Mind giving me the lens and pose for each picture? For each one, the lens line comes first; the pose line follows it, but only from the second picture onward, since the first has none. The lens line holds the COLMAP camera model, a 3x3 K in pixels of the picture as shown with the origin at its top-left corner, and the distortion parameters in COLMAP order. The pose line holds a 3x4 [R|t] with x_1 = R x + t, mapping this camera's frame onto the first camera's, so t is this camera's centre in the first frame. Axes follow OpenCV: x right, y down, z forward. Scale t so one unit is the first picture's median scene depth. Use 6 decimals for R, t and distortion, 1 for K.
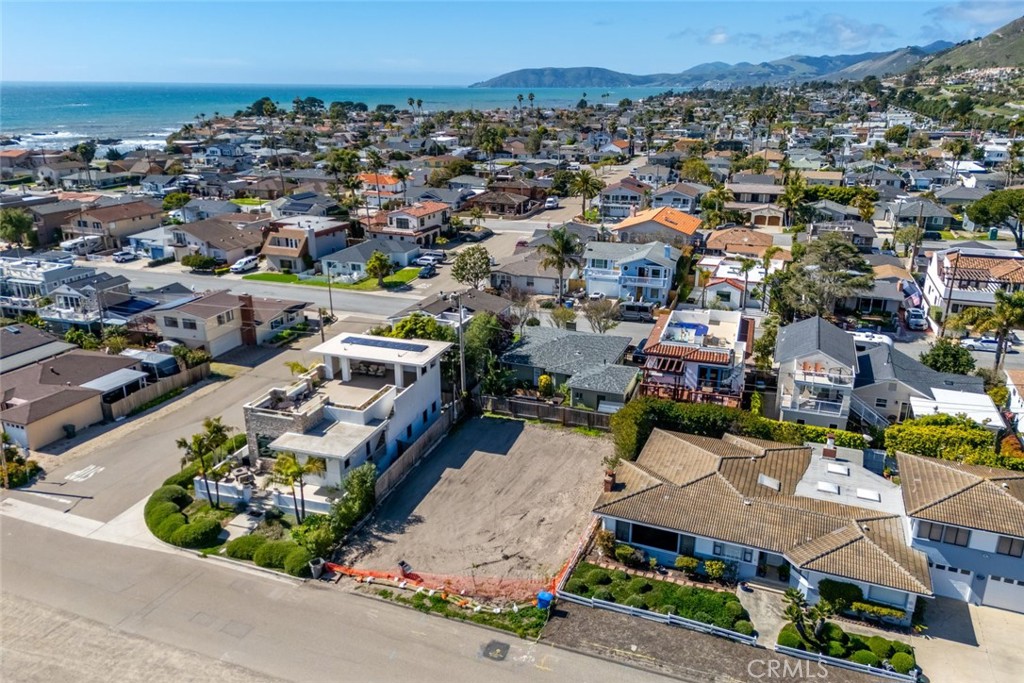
lens RADIAL K [[745.5, 0, 515.3], [0, 745.5, 343.0], [0, 0, 1]] dist [0.085045, -0.080531]
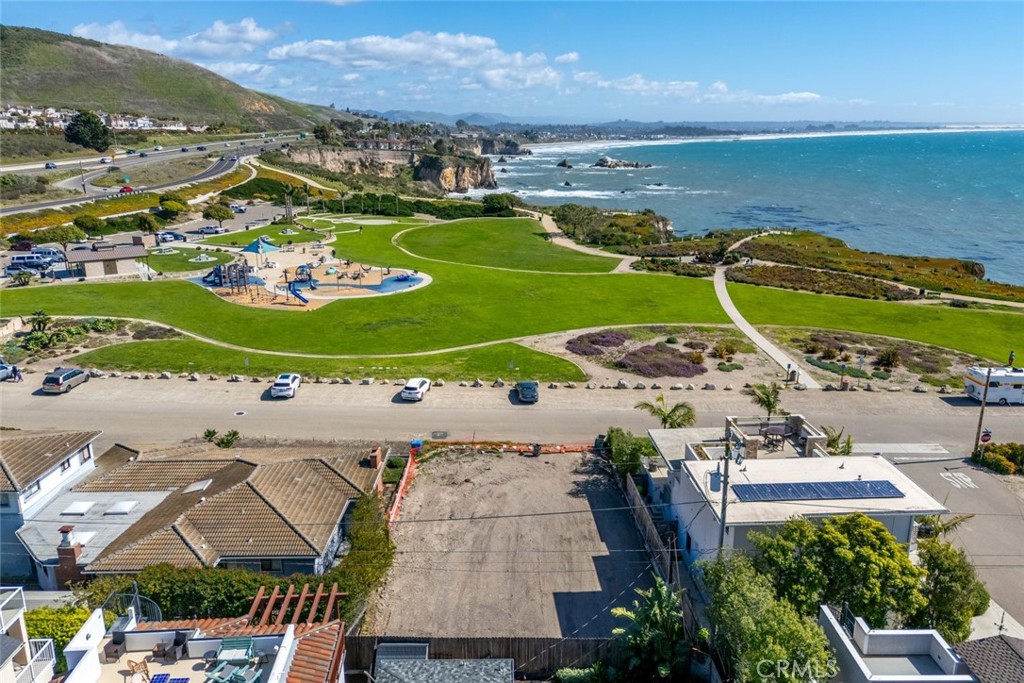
lens RADIAL K [[749.5, 0, 514.9], [0, 749.5, 339.9], [0, 0, 1]] dist [0.074303, -0.069907]
pose [[-0.928911, 0.101752, -0.356048, 0.193611], [-0.119809, 0.827206, 0.548977, -0.329325], [0.350385, 0.552609, -0.756210, 1.141017]]
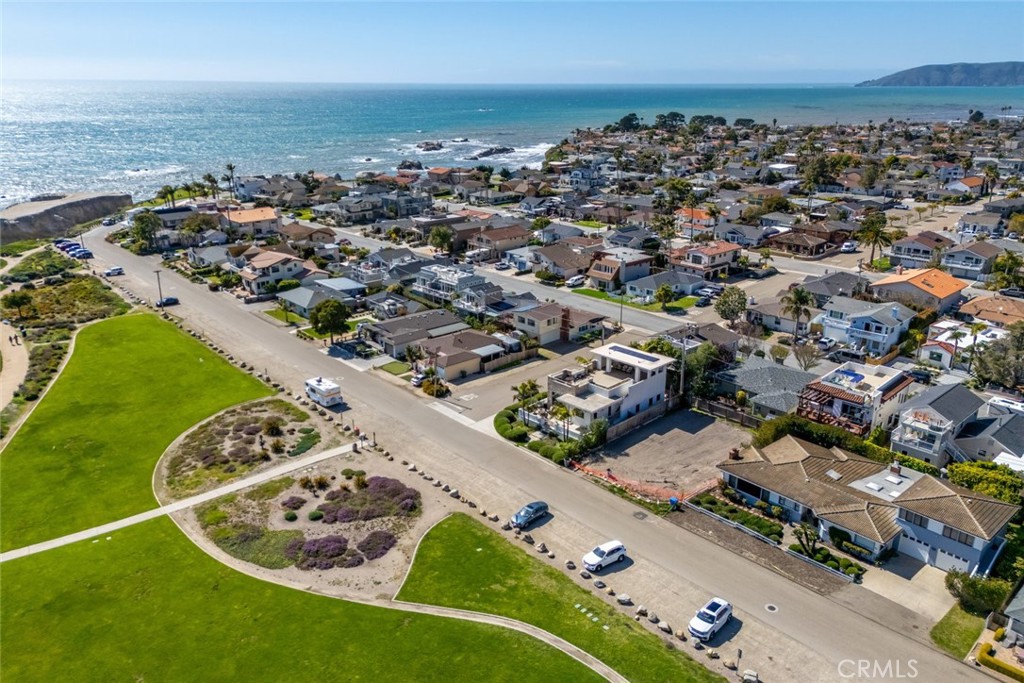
lens RADIAL K [[745.5, 0, 515.3], [0, 745.5, 343.0], [0, 0, 1]] dist [0.085045, -0.080531]
pose [[0.895317, 0.147169, -0.420415, 0.243373], [-0.146641, 0.988613, 0.033784, -0.034123], [0.420600, 0.031403, 0.906703, -0.520717]]
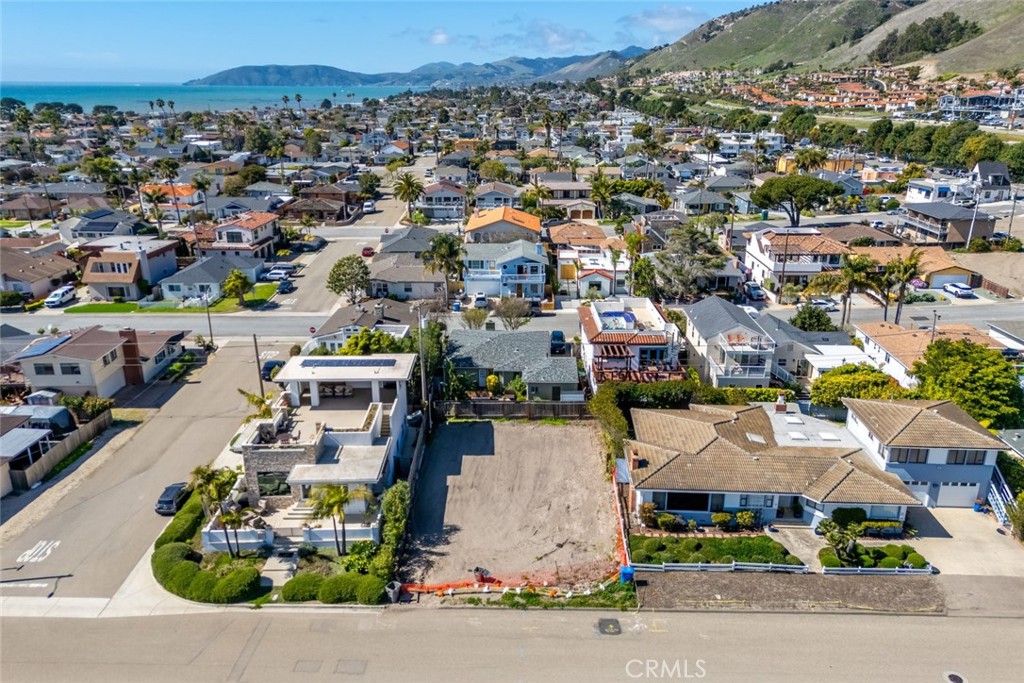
lens RADIAL K [[745.5, 0, 515.3], [0, 745.5, 343.0], [0, 0, 1]] dist [0.085045, -0.080531]
pose [[0.943971, -0.109996, 0.311157, -0.241235], [0.109581, 0.993799, 0.018873, -0.016830], [-0.311304, 0.016281, 0.950171, 0.005044]]
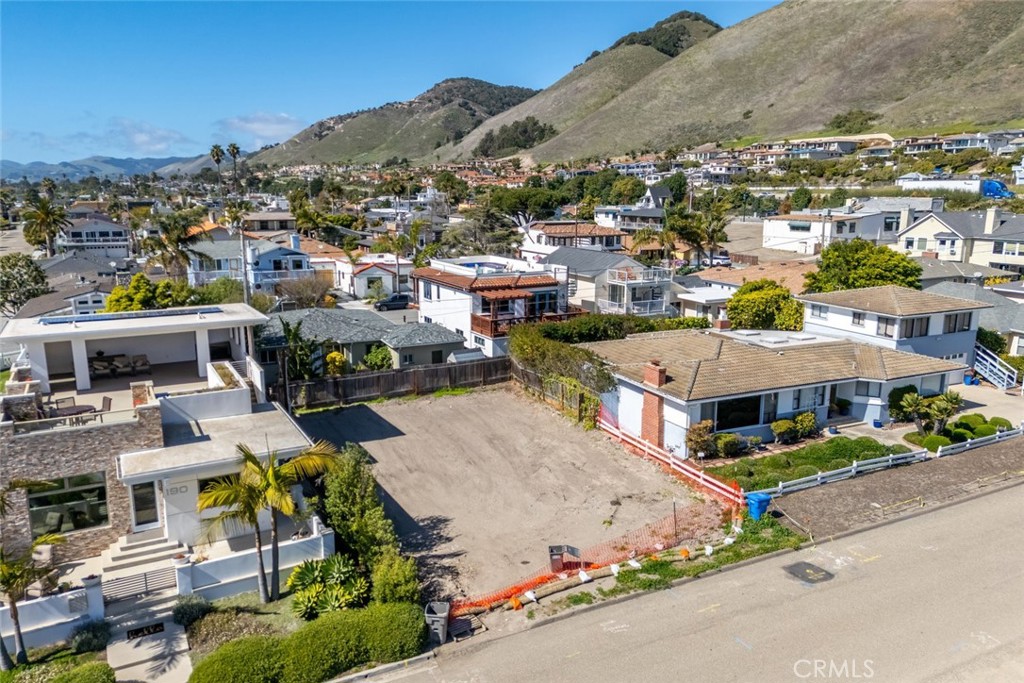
lens RADIAL K [[749.5, 0, 514.9], [0, 749.5, 339.9], [0, 0, 1]] dist [0.074303, -0.069907]
pose [[0.679208, -0.148449, 0.718776, -0.350375], [0.240466, 0.970286, -0.026835, 0.091030], [-0.693435, 0.191068, 0.694723, 0.368804]]
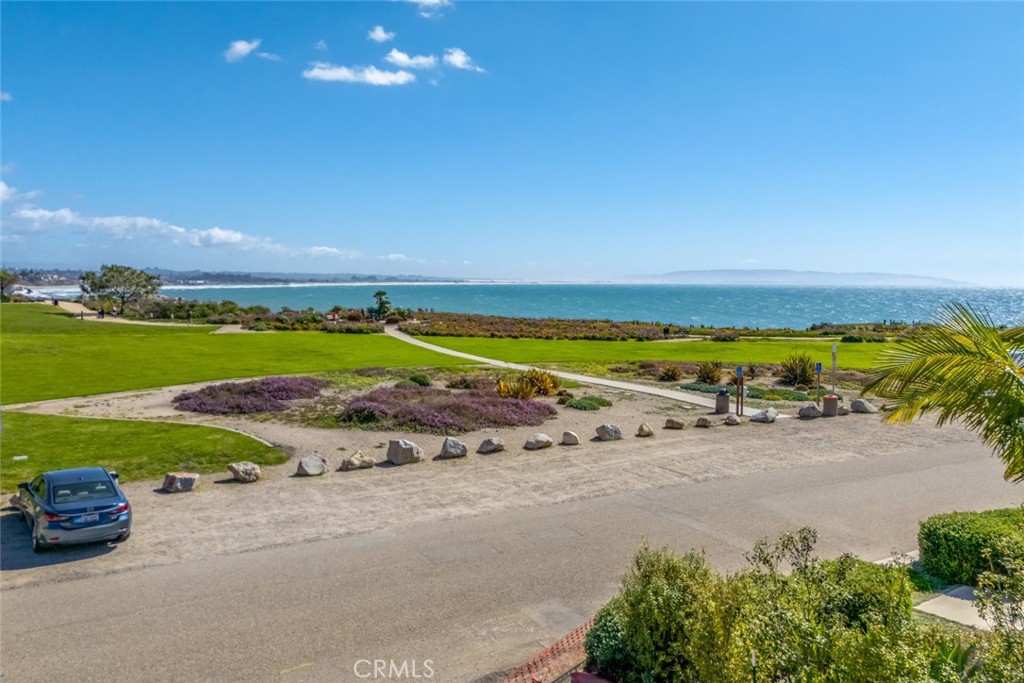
lens RADIAL K [[794.4, 0, 505.4], [0, 794.4, 326.4], [0, 0, 1]] dist [0.112550, -0.107510]
pose [[-0.599767, 0.040854, -0.799131, -0.034716], [-0.269634, 0.929969, 0.249909, 0.094036], [0.753377, 0.365360, -0.546749, 0.680778]]
